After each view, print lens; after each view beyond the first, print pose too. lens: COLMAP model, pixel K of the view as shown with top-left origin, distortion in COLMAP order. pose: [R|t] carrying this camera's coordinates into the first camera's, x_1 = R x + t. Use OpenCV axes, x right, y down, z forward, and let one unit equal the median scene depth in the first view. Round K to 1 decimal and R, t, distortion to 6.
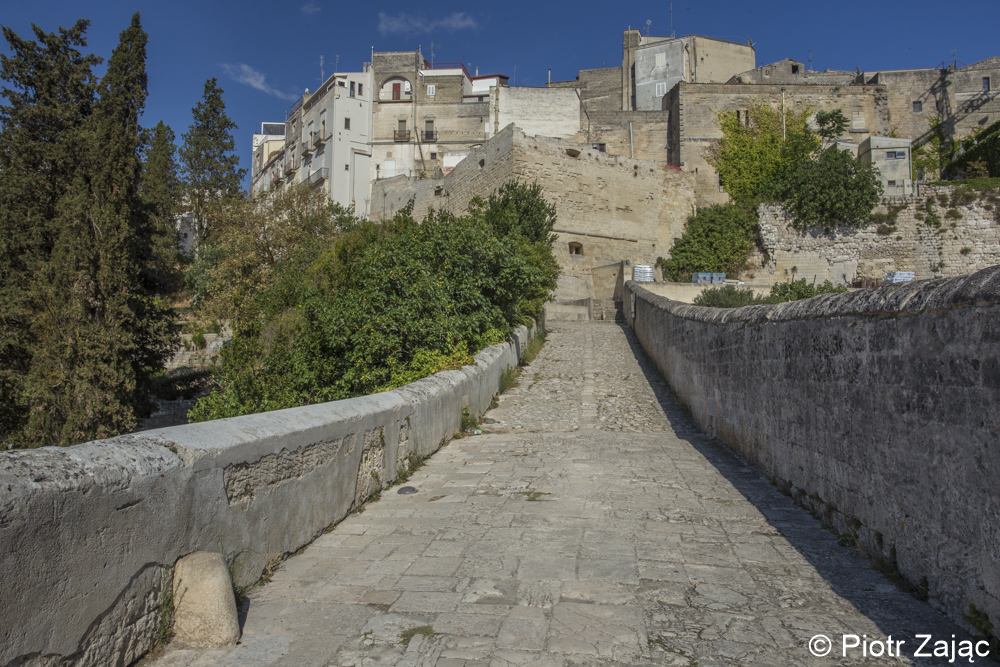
lens RADIAL K [[703.3, 0, 484.1], [0, 703.3, 322.7], [0, 0, 1]] dist [-0.056850, 0.089737]
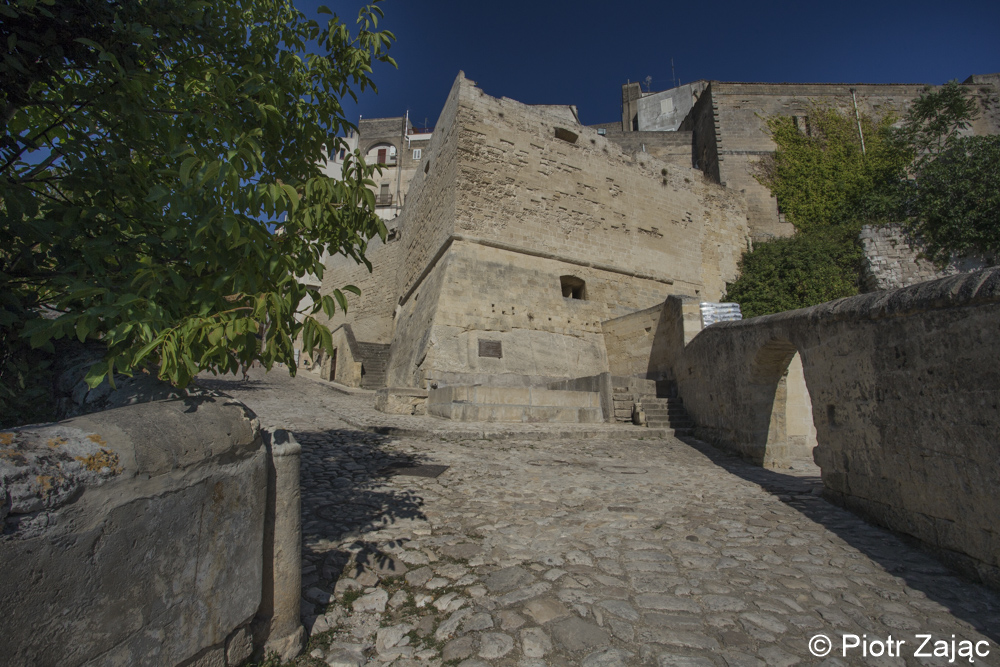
lens RADIAL K [[488.4, 0, 500.0], [0, 488.4, 333.5], [0, 0, 1]] dist [-0.072436, 0.034179]
pose [[0.999692, 0.001043, -0.024777, 0.070813], [-0.004169, 0.991963, -0.126456, -0.016403], [0.024446, 0.126520, 0.991663, 0.534772]]
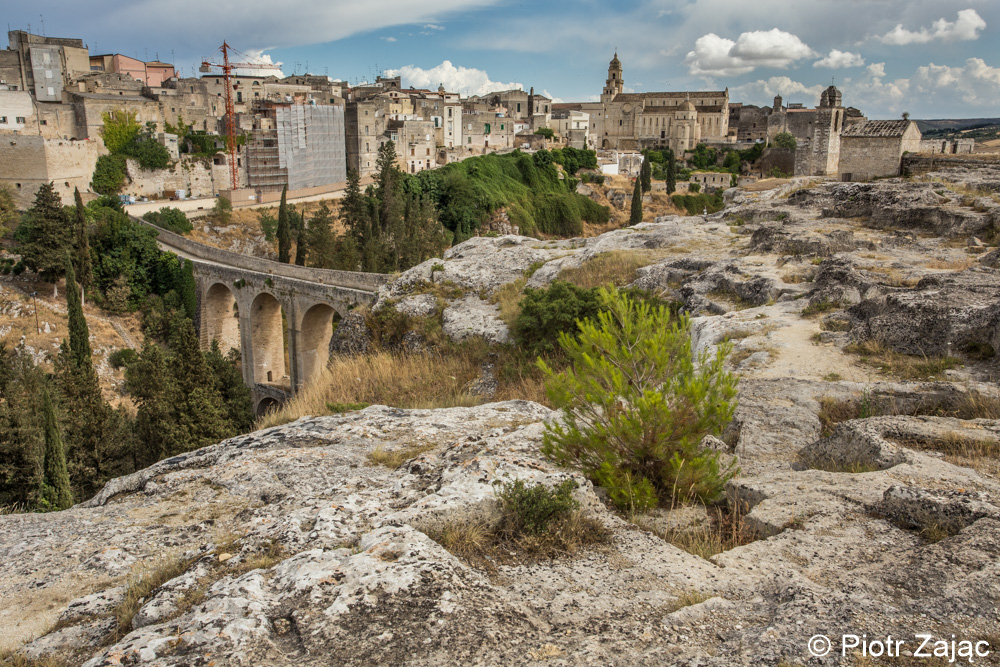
lens RADIAL K [[847.2, 0, 500.0], [0, 847.2, 333.5], [0, 0, 1]] dist [0.001999, 0.024801]
pose [[0.525717, -0.199401, 0.826958, -1.438594], [-0.054833, 0.962173, 0.266864, -0.421927], [-0.848890, -0.185640, 0.494897, -1.642679]]
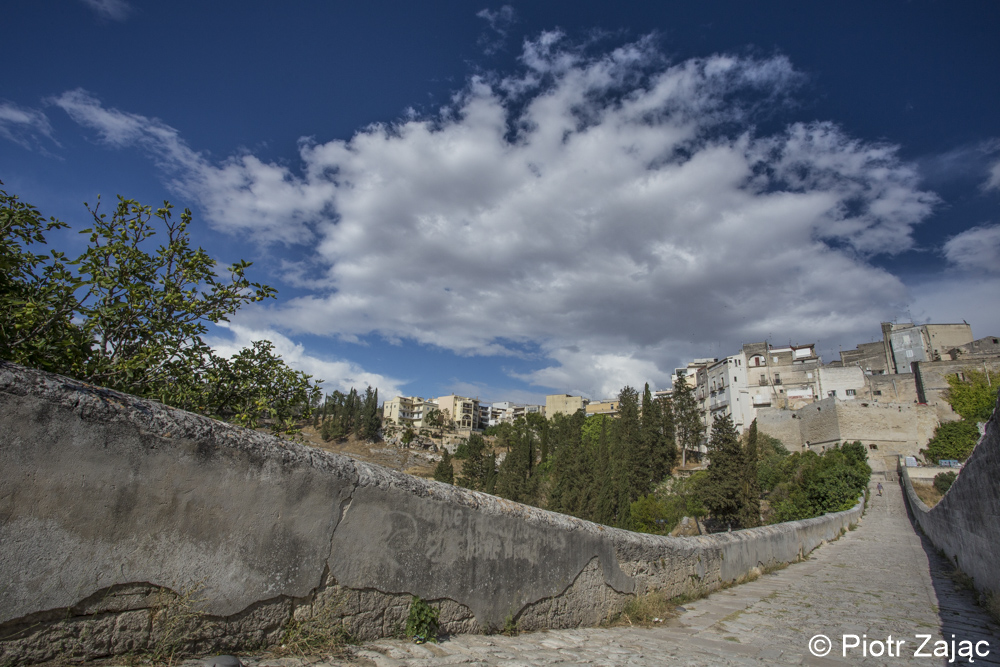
lens RADIAL K [[488.4, 0, 500.0], [0, 488.4, 333.5], [0, 0, 1]] dist [-0.072436, 0.034179]
pose [[0.866634, -0.118312, -0.484715, -0.119843], [-0.005229, 0.969272, -0.245936, -0.069331], [0.498918, 0.215671, 0.839385, -0.871016]]
